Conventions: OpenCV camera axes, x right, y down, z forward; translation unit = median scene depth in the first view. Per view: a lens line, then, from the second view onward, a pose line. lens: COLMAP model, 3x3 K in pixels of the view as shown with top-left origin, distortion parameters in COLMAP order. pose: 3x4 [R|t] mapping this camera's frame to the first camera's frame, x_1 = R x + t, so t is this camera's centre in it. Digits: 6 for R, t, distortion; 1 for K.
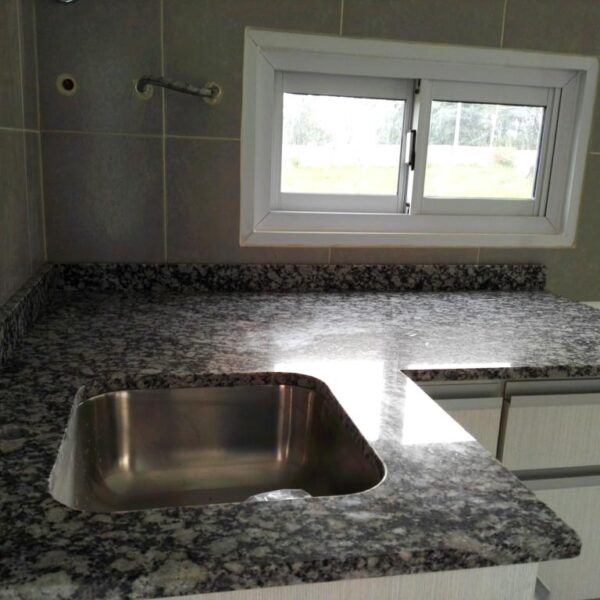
lens RADIAL K [[649.2, 0, 308.7], [0, 649.2, 310.9], [0, 0, 1]] dist [0.122459, -0.192168]
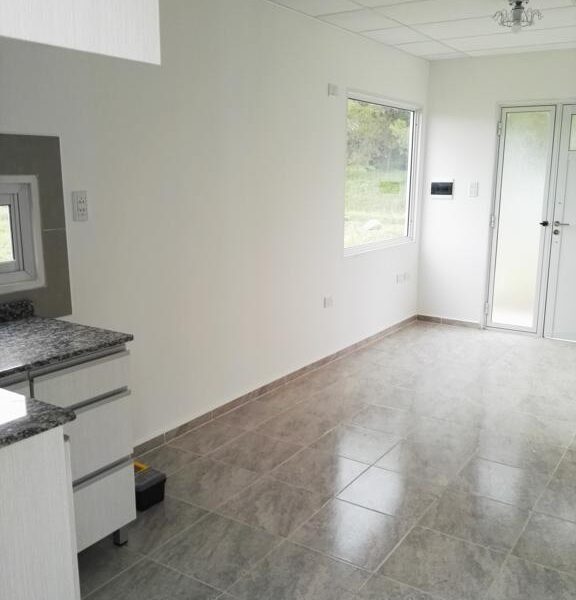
lens RADIAL K [[637.3, 0, 300.6], [0, 637.3, 300.1], [0, 0, 1]] dist [0.018681, -0.021983]
pose [[0.710419, -0.178107, 0.680869, -0.320095], [0.188581, 0.980244, 0.059654, -0.051062], [-0.678042, 0.086020, 0.729972, -0.796875]]
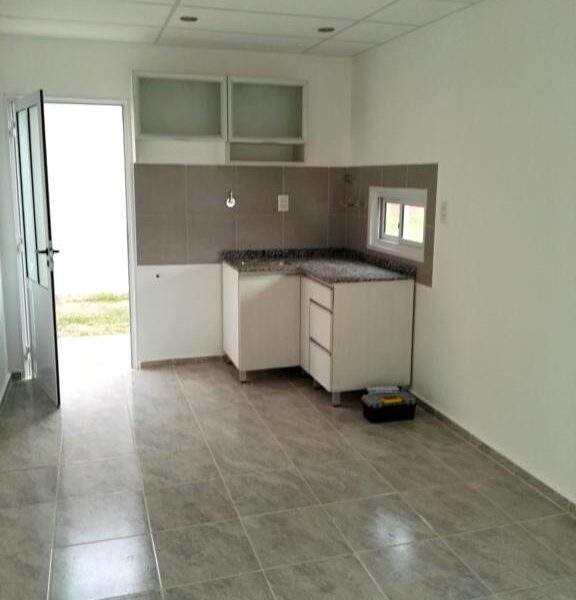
lens RADIAL K [[637.3, 0, 300.6], [0, 637.3, 300.1], [0, 0, 1]] dist [0.018681, -0.021983]
pose [[0.093110, 0.155689, -0.983408, 3.718823], [-0.238887, 0.962342, 0.129736, -0.218262], [0.966573, 0.222844, 0.126796, 0.386897]]
